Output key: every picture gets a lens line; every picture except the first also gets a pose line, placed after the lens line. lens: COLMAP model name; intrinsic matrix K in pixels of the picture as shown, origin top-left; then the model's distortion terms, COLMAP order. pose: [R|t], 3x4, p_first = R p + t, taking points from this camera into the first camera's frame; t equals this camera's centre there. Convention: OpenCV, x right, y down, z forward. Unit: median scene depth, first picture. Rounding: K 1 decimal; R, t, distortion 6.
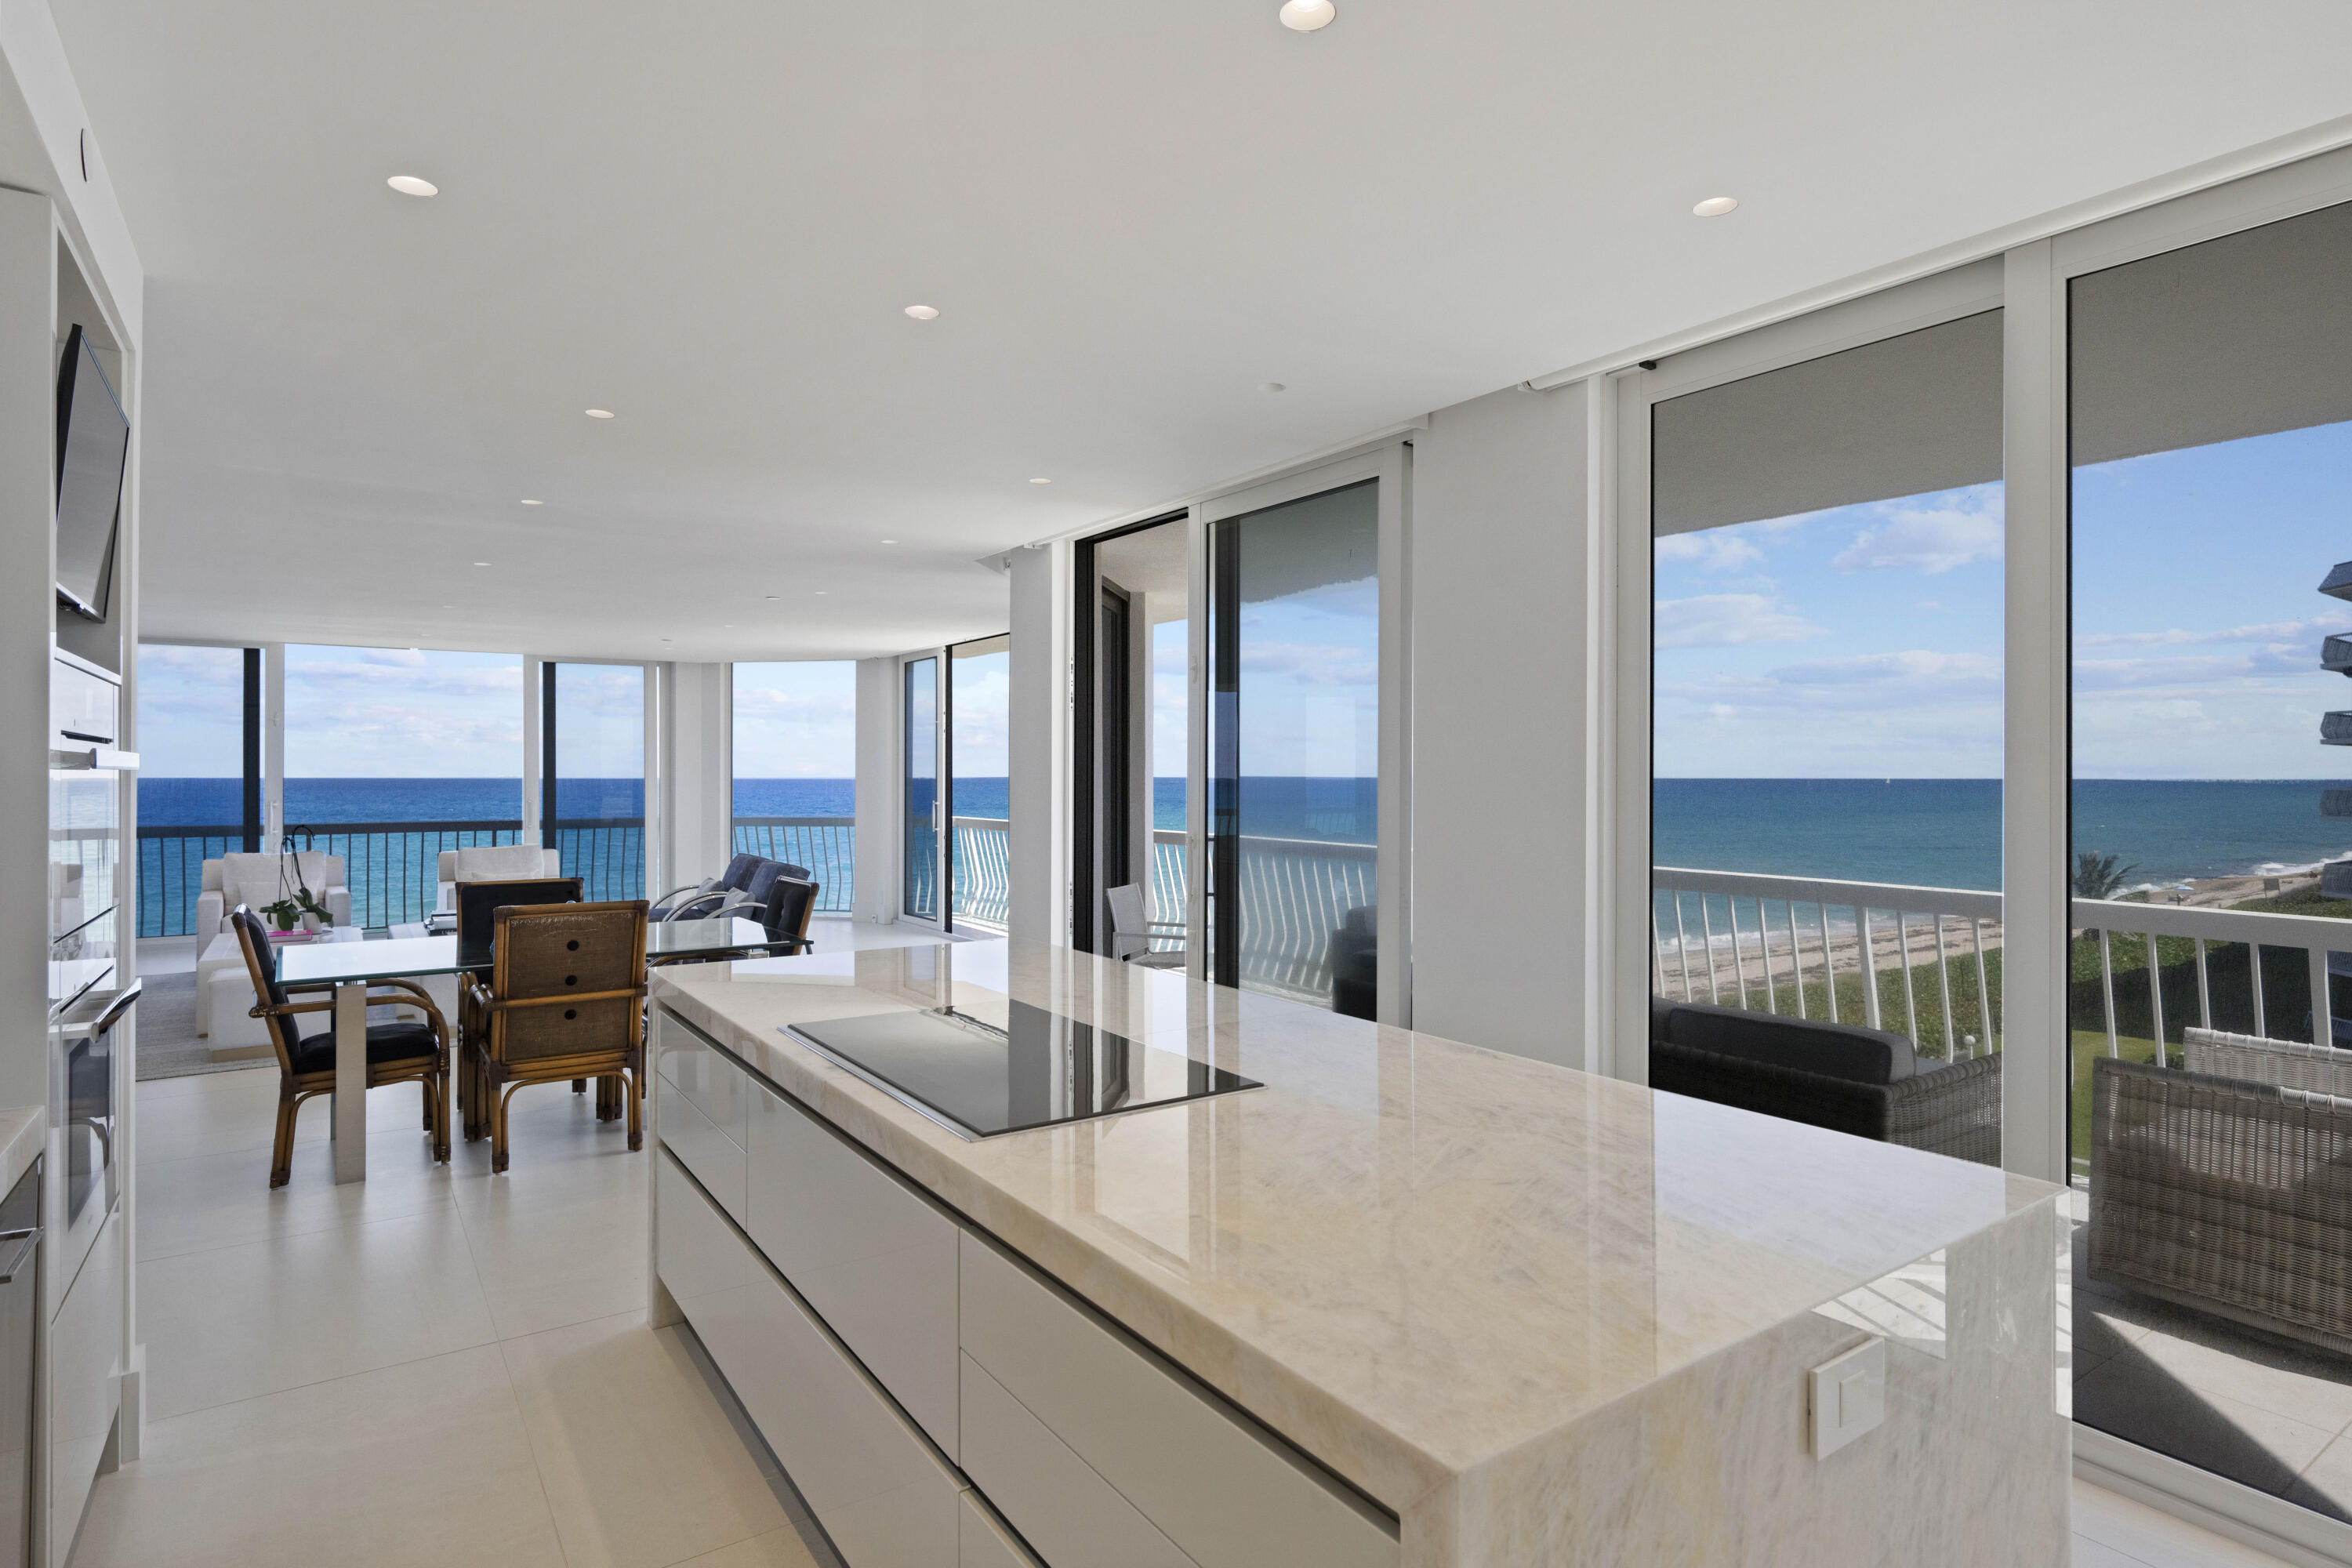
lens RADIAL K [[1239.1, 0, 1183.7], [0, 1239.1, 773.9], [0, 0, 1]] dist [0.001818, 0.000750]
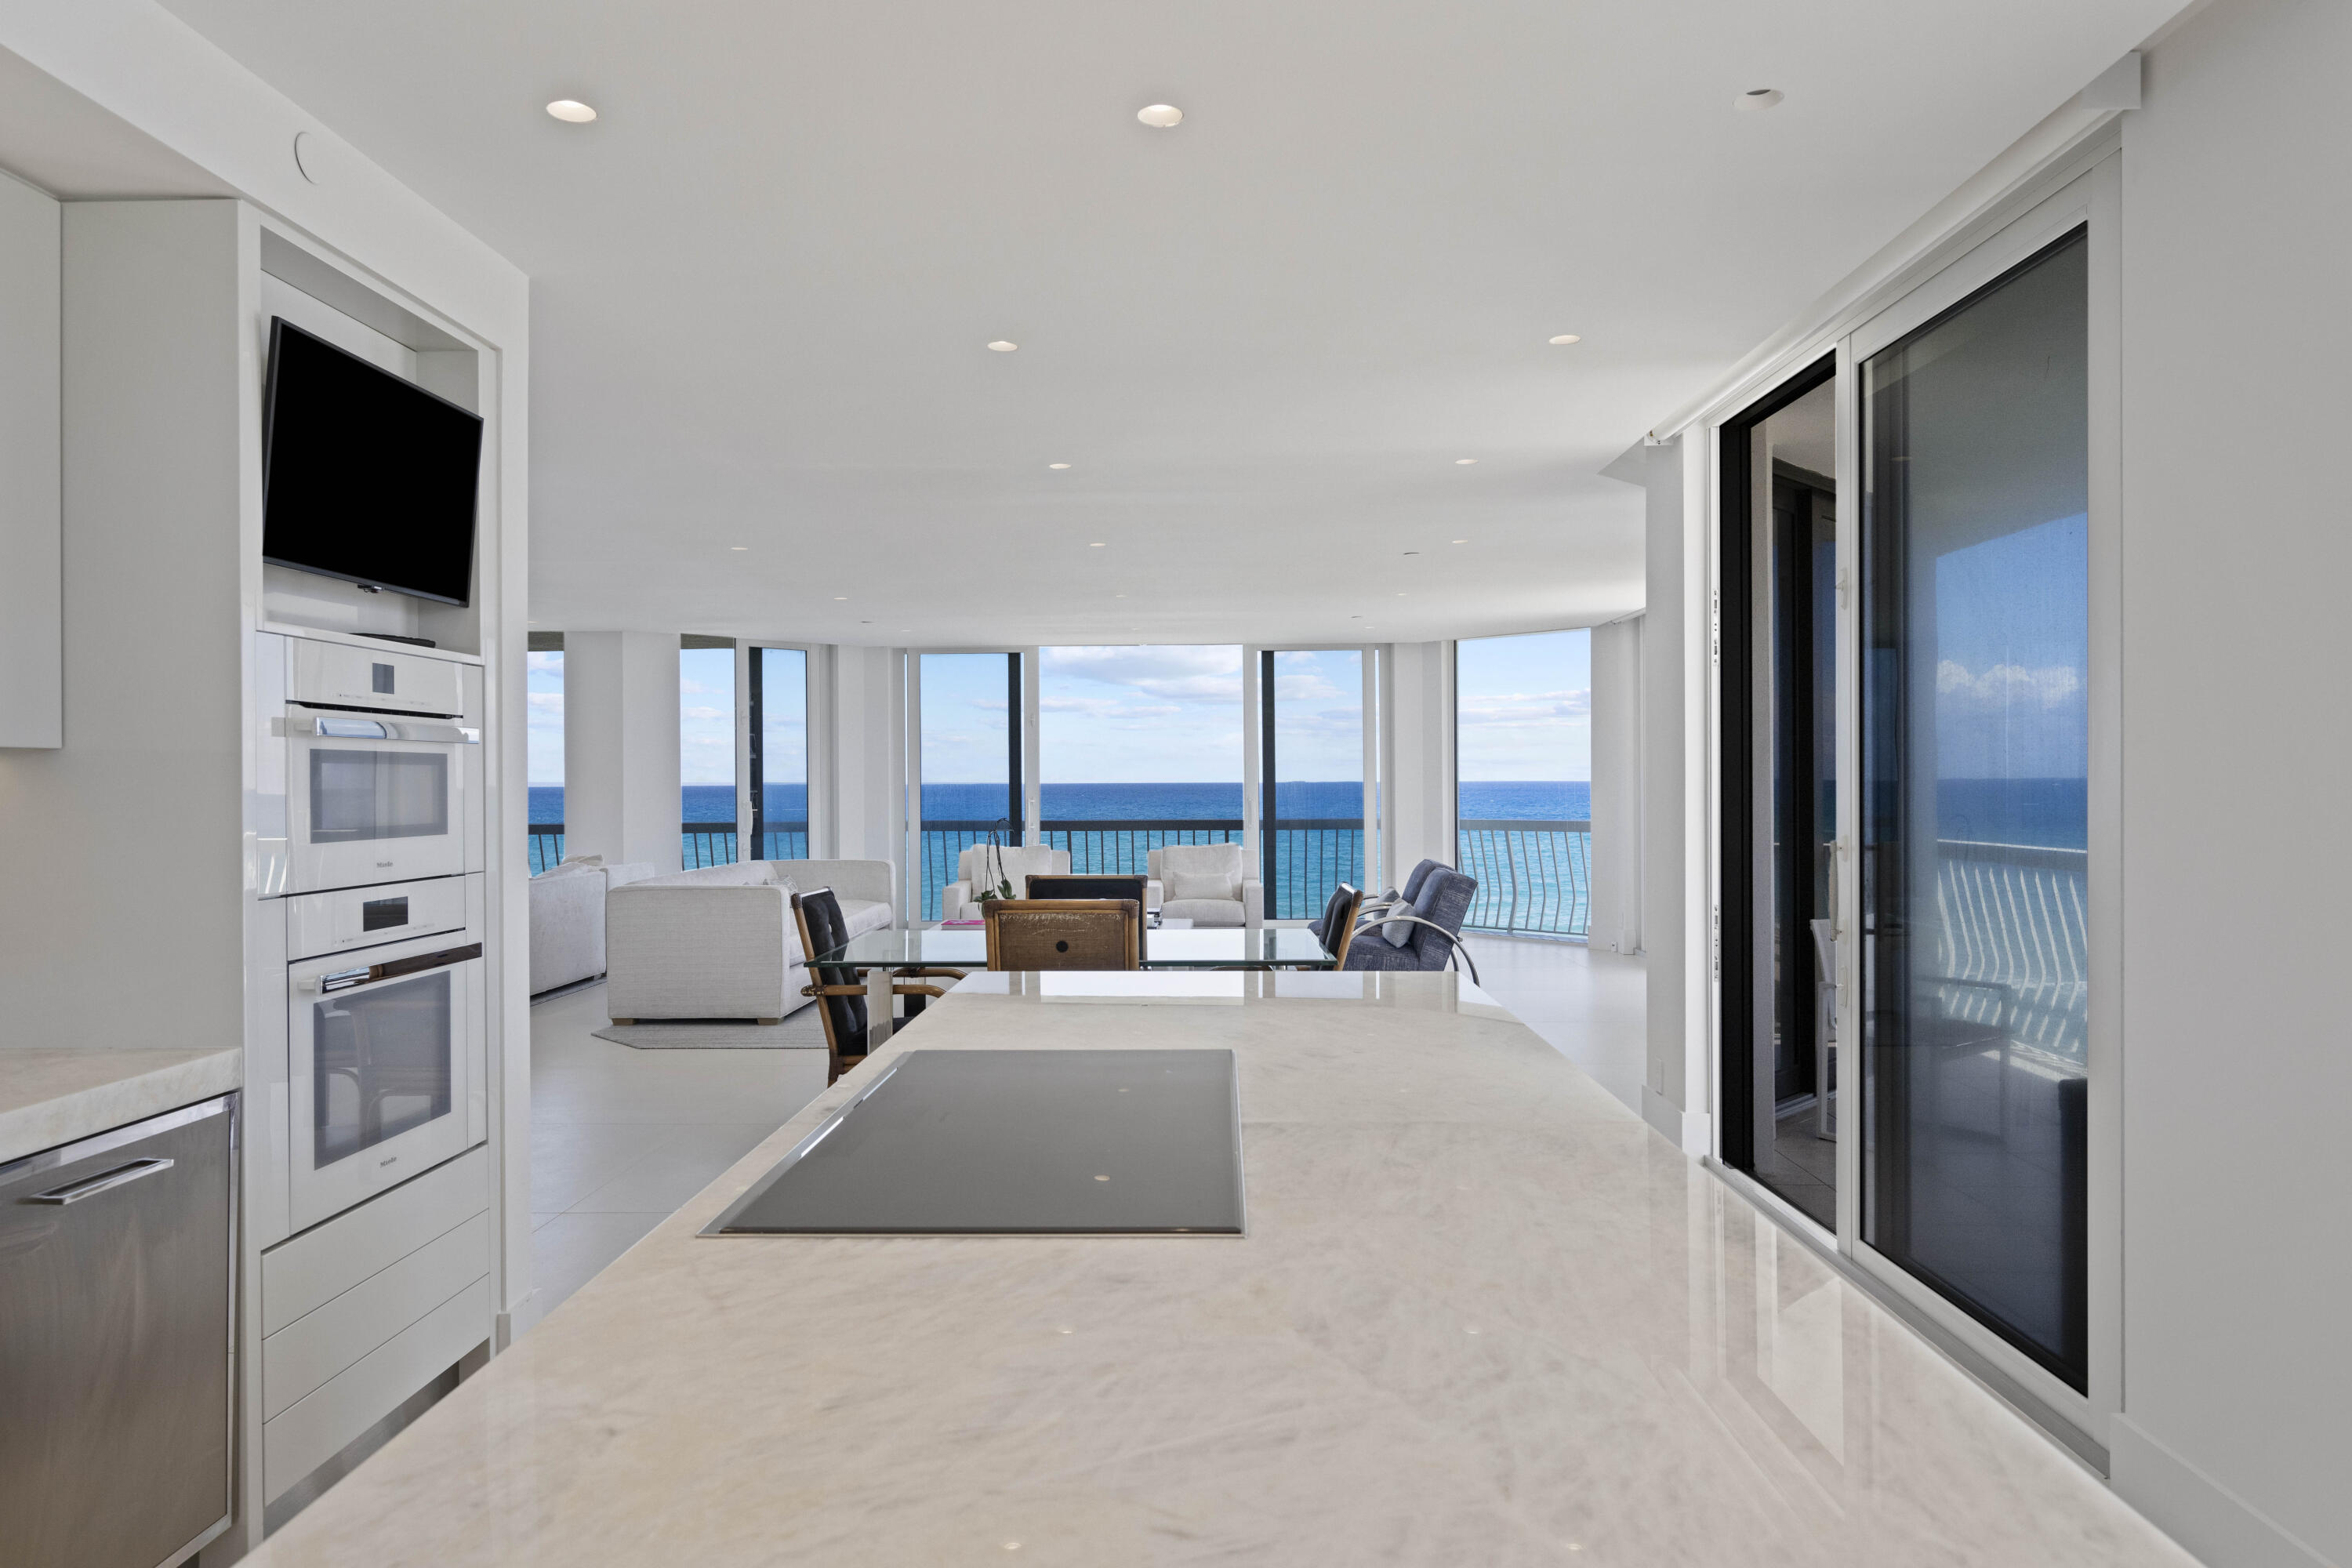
lens RADIAL K [[1450.2, 0, 1185.3], [0, 1450.2, 780.9], [0, 0, 1]] dist [-0.003529, 0.000030]
pose [[0.811429, -0.004117, -0.584436, 0.087222], [0.005722, 0.999983, 0.000900, 0.007498], [0.584422, -0.004074, 0.811439, 0.085222]]
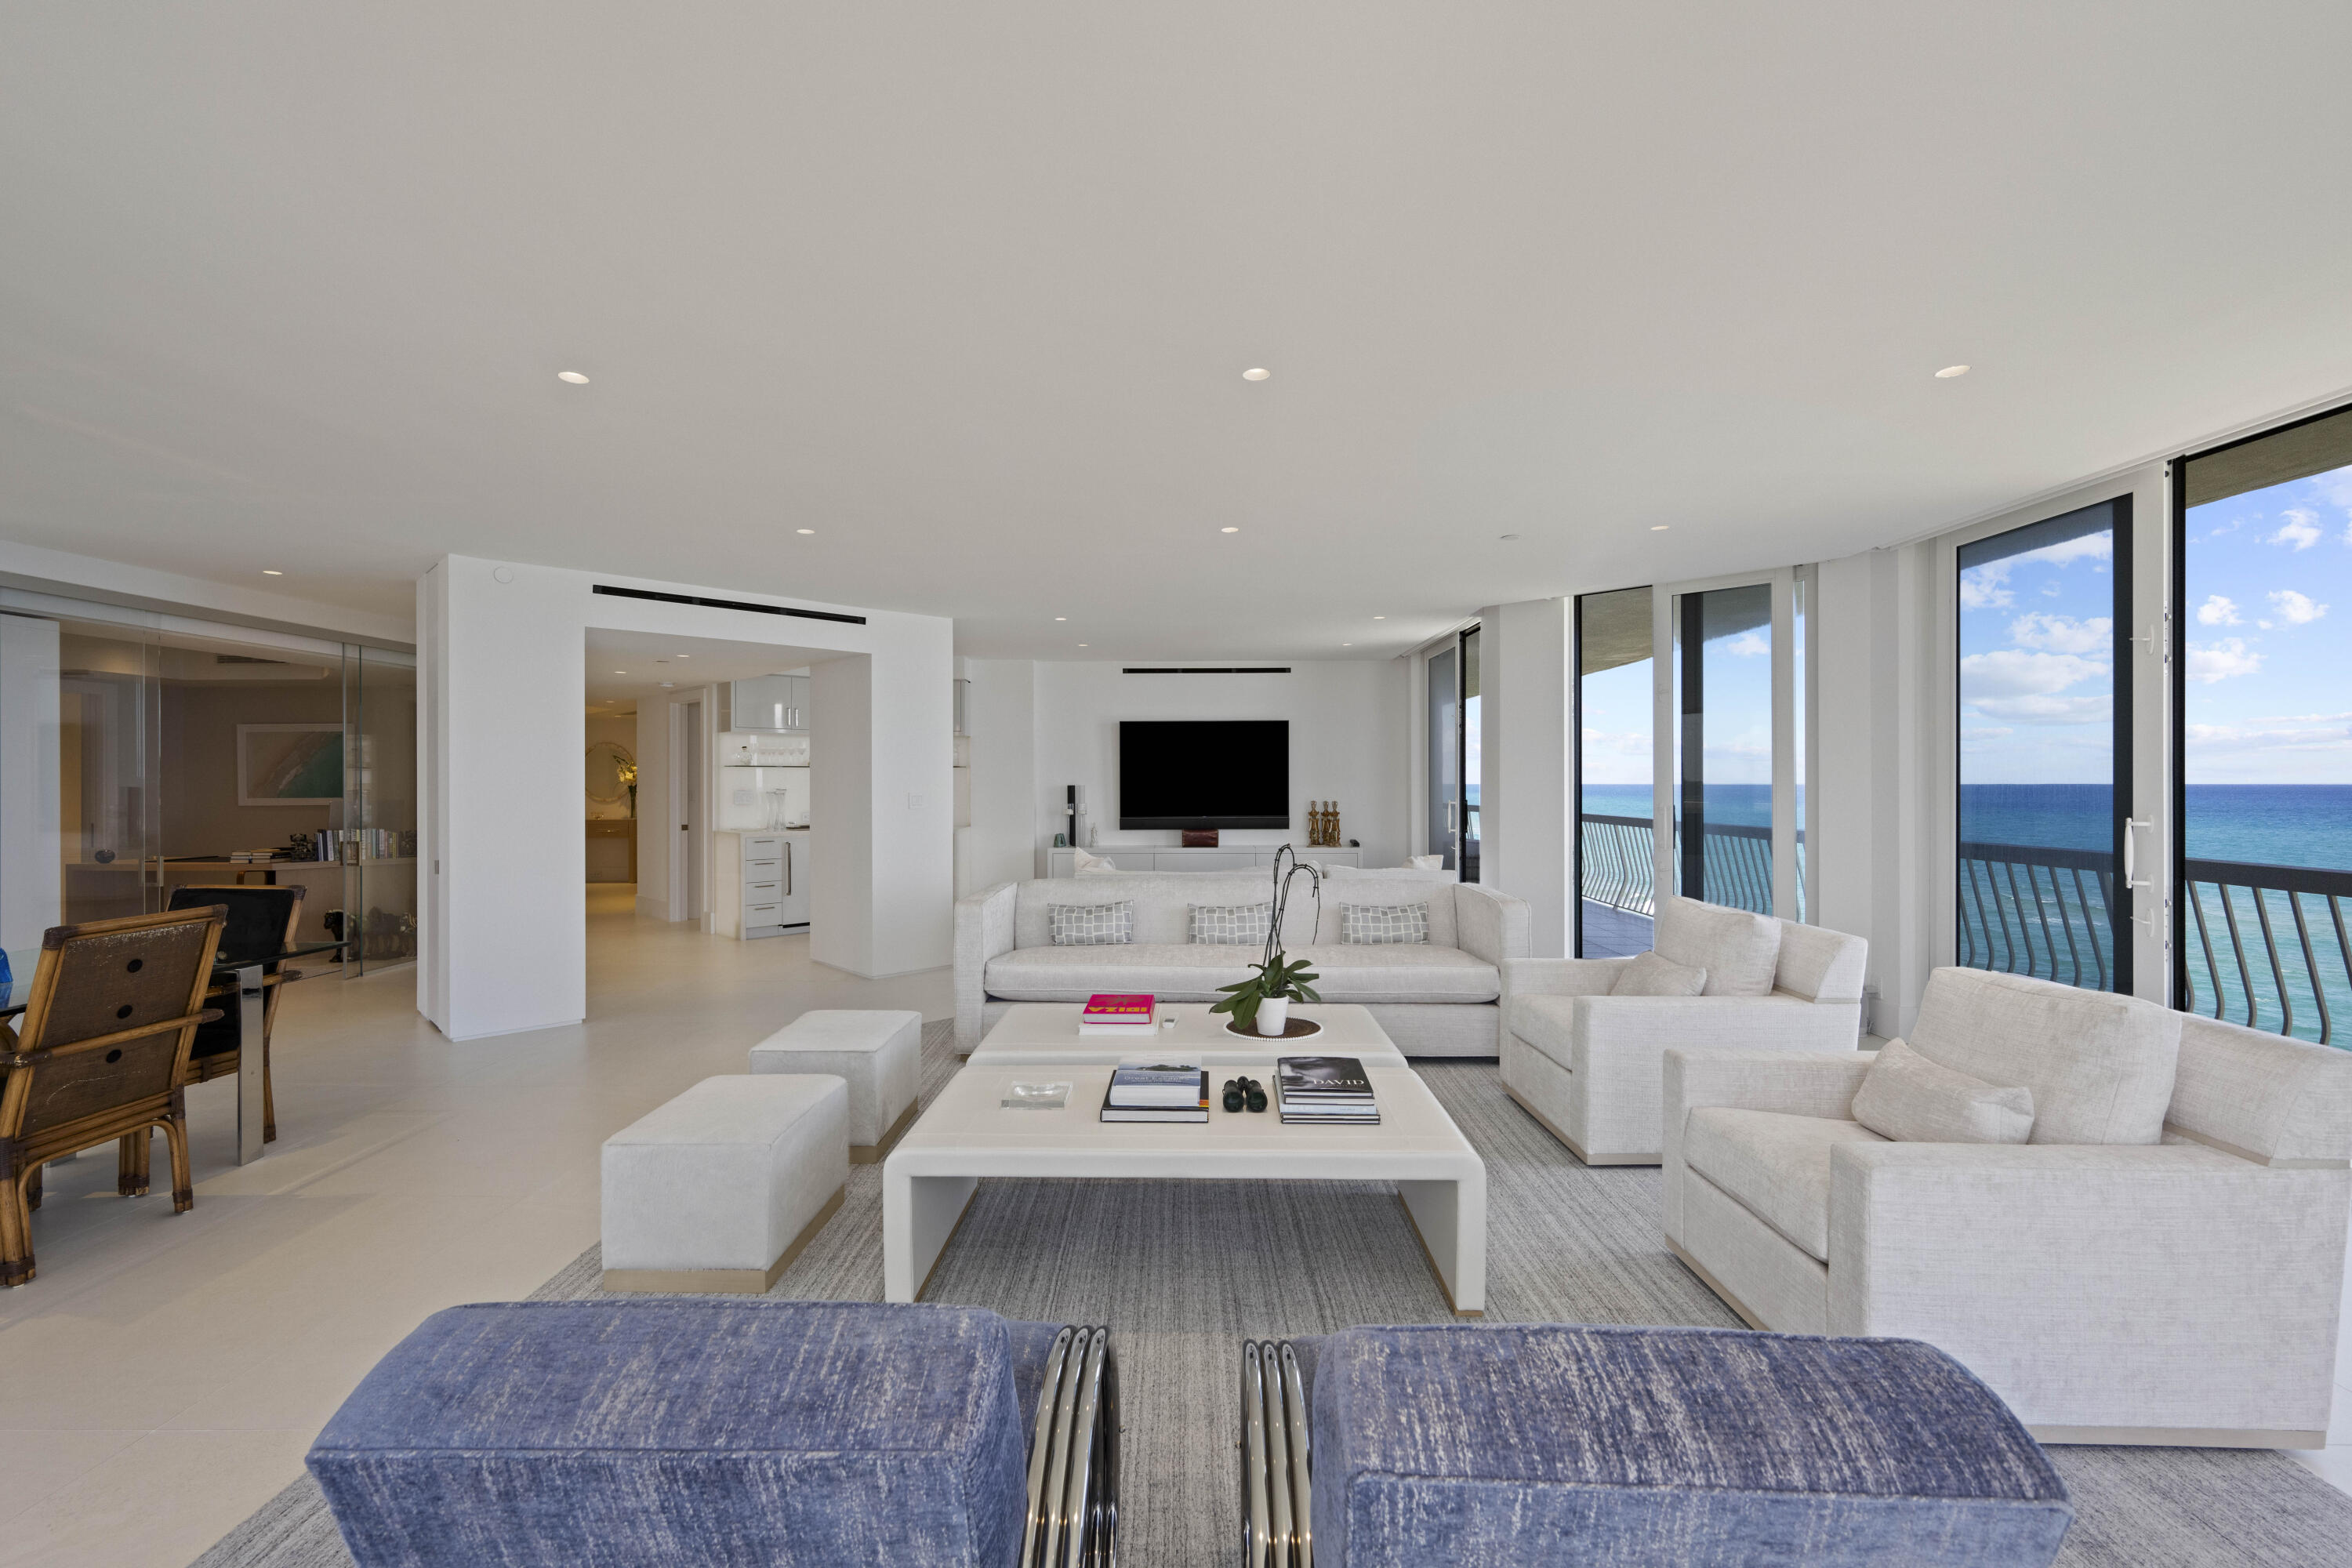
lens RADIAL K [[1012.0, 0, 1175.3], [0, 1012.0, 776.5], [0, 0, 1]] dist [0.002772, 0.000249]
pose [[-0.584322, -0.002738, -0.811518, -0.223265], [0.002690, 0.999982, -0.005311, 0.009593], [0.811518, -0.005286, -0.584304, 0.939244]]
